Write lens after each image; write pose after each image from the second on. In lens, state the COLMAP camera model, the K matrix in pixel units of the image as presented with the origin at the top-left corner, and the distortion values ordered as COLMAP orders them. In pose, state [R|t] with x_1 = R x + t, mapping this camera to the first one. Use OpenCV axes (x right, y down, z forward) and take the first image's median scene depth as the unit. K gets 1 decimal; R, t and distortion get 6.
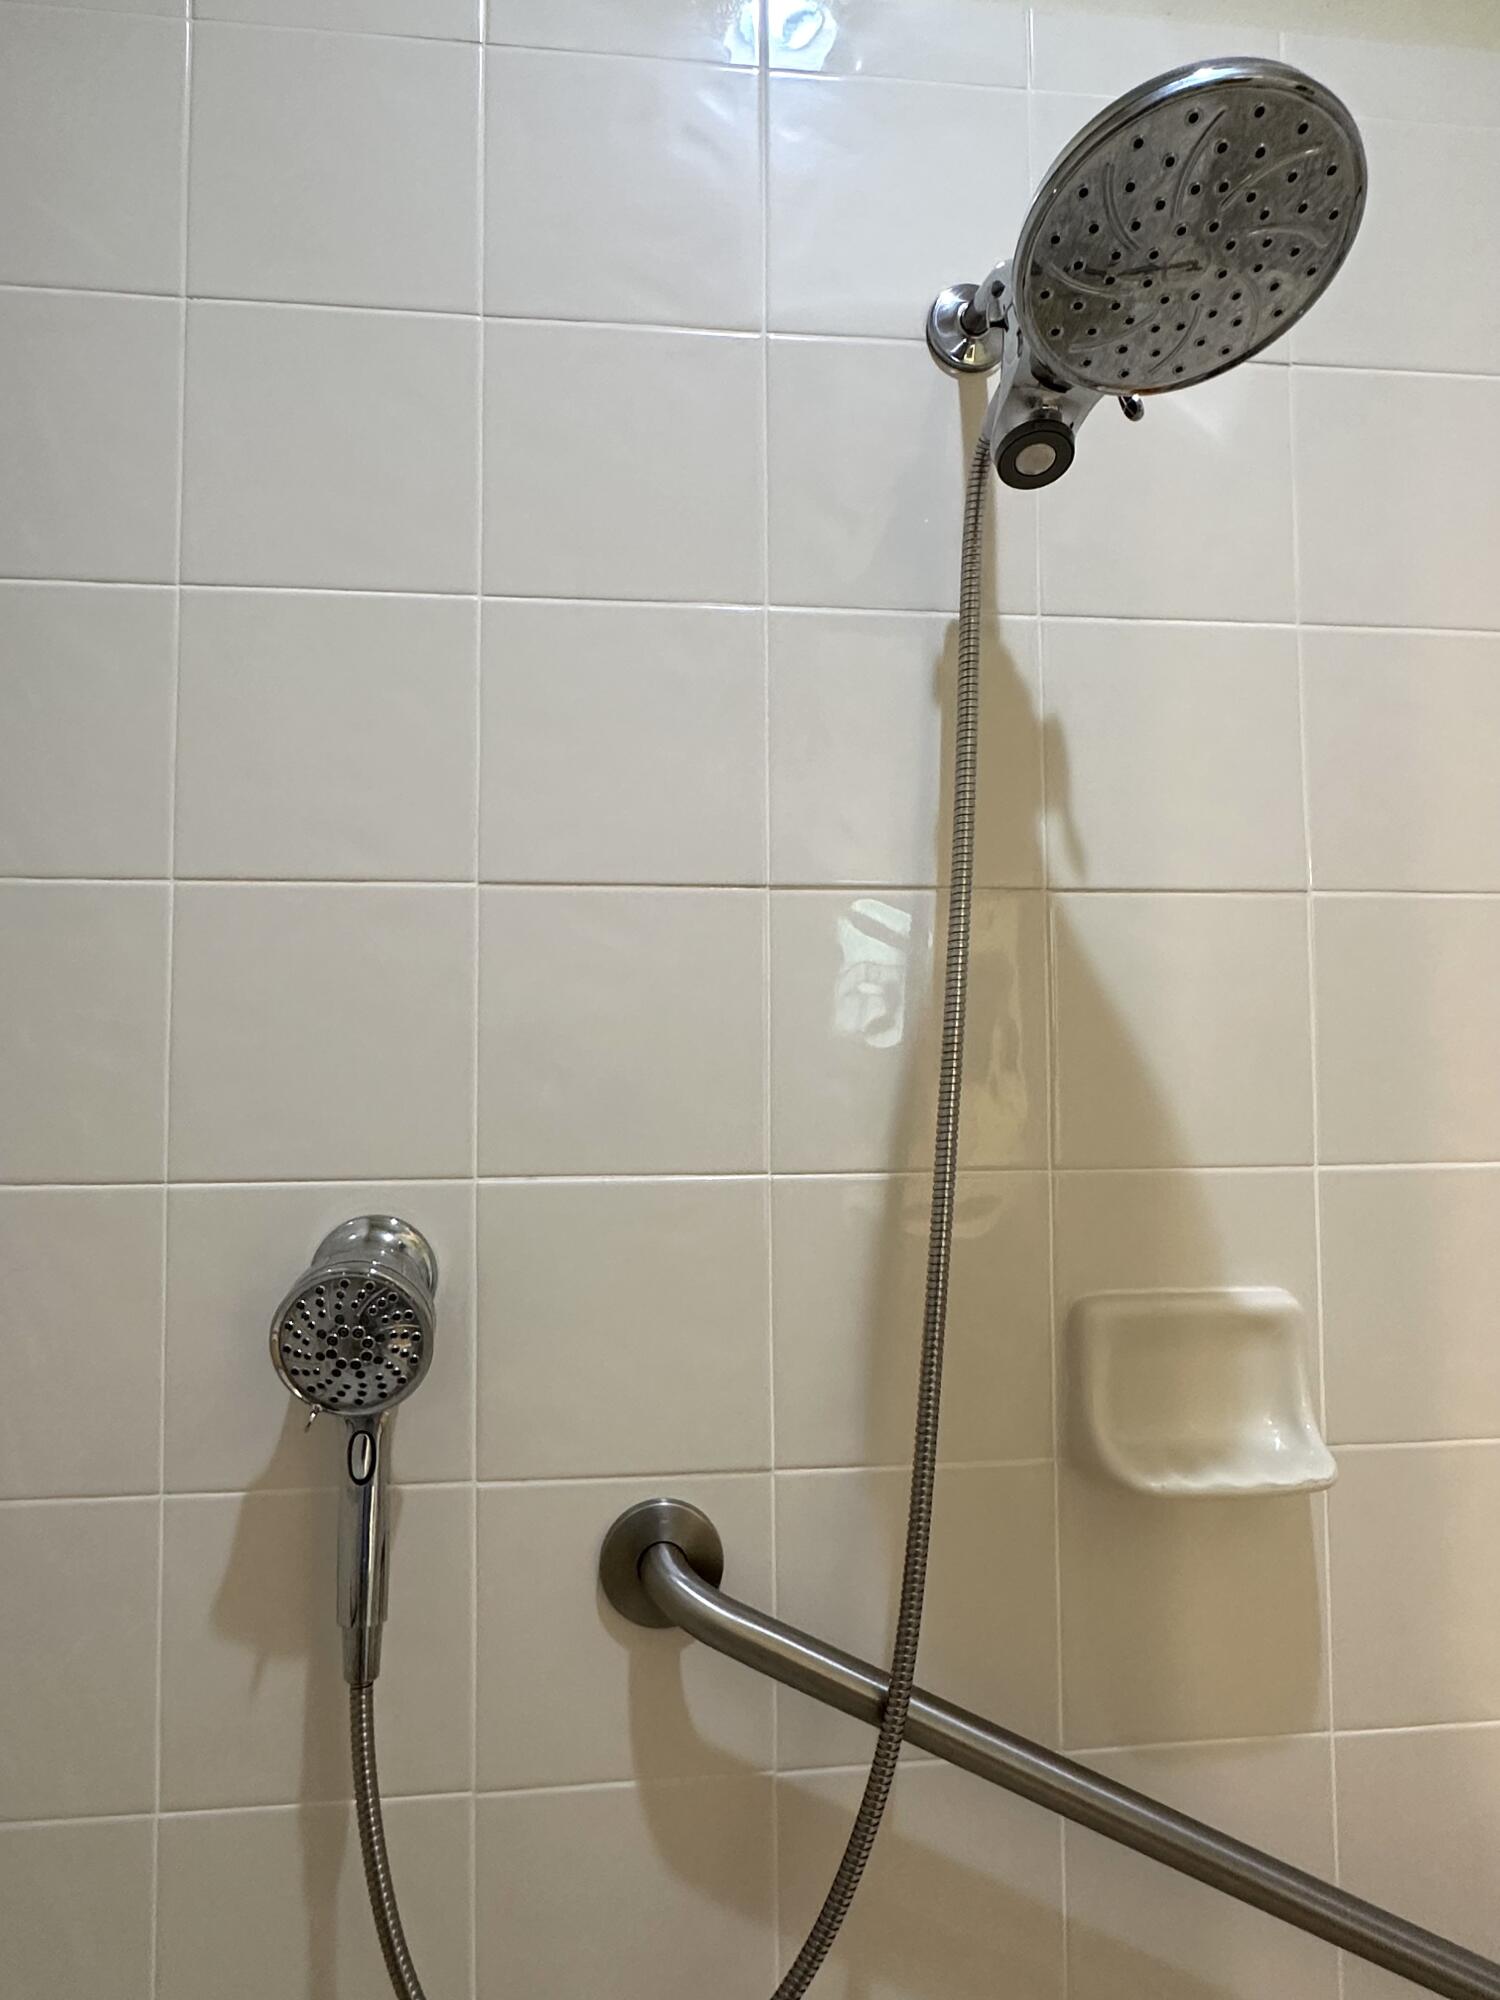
lens RADIAL K [[1222.8, 0, 750.0], [0, 1222.8, 1000.0], [0, 0, 1]] dist [-0.000506, 0.002087]
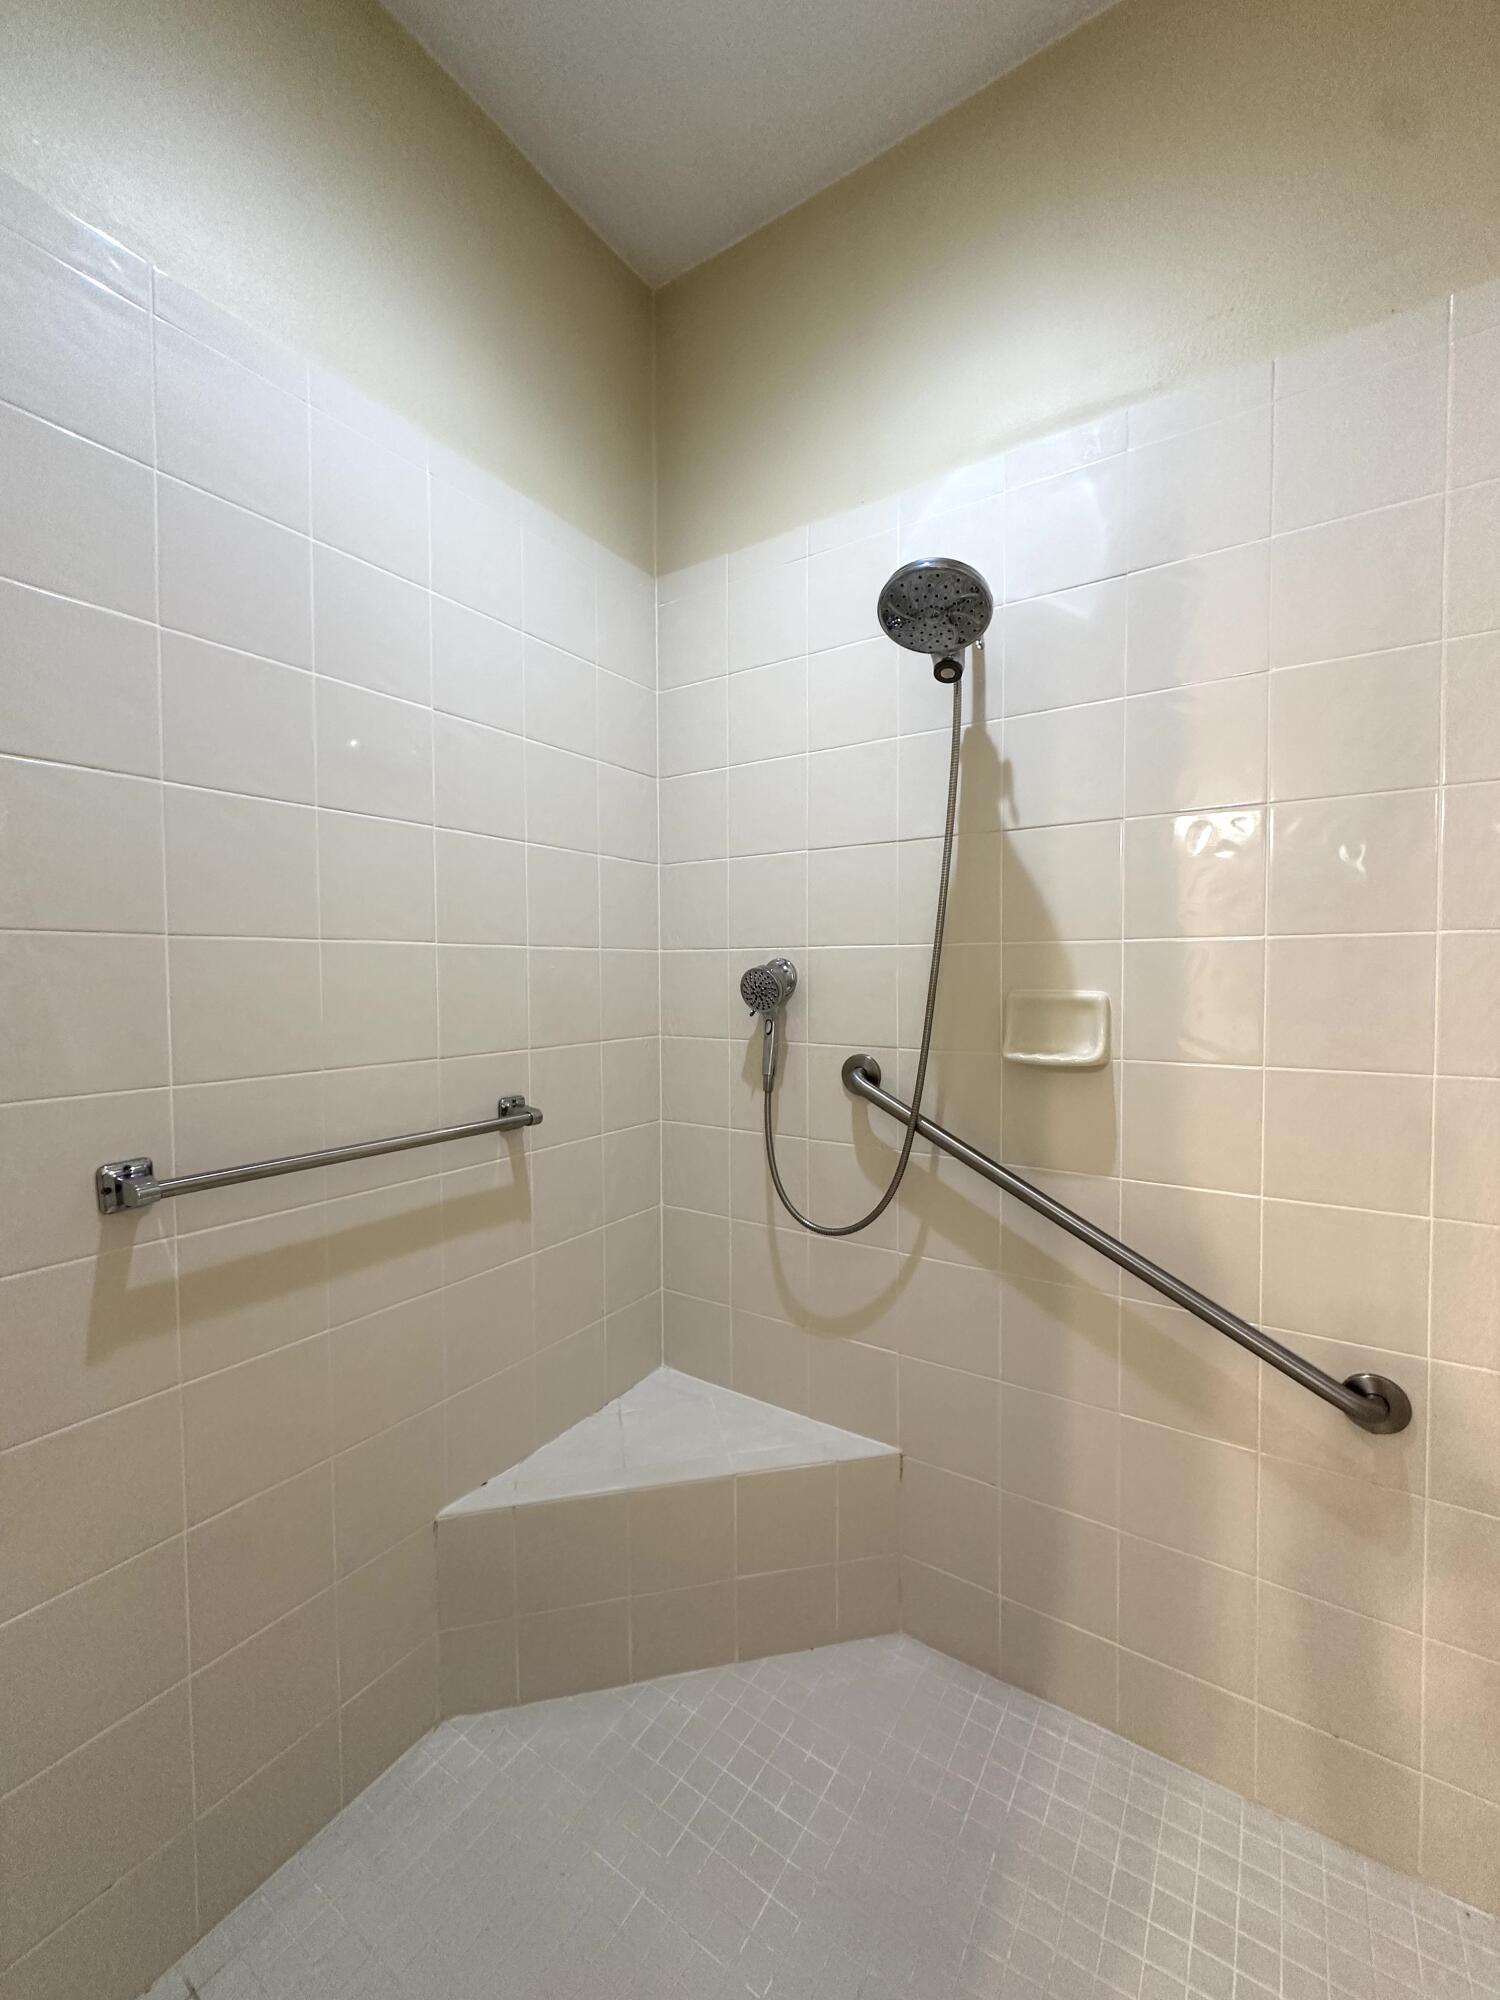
lens RADIAL K [[798.9, 0, 750.0], [0, 798.9, 1000.0], [0, 0, 1]] dist [-0.001662, 0.003086]
pose [[0.771012, 0.024179, -0.636361, 0.945888], [0.033212, 0.996392, 0.078097, 0.116097], [0.635954, -0.081349, 0.767428, -0.645300]]
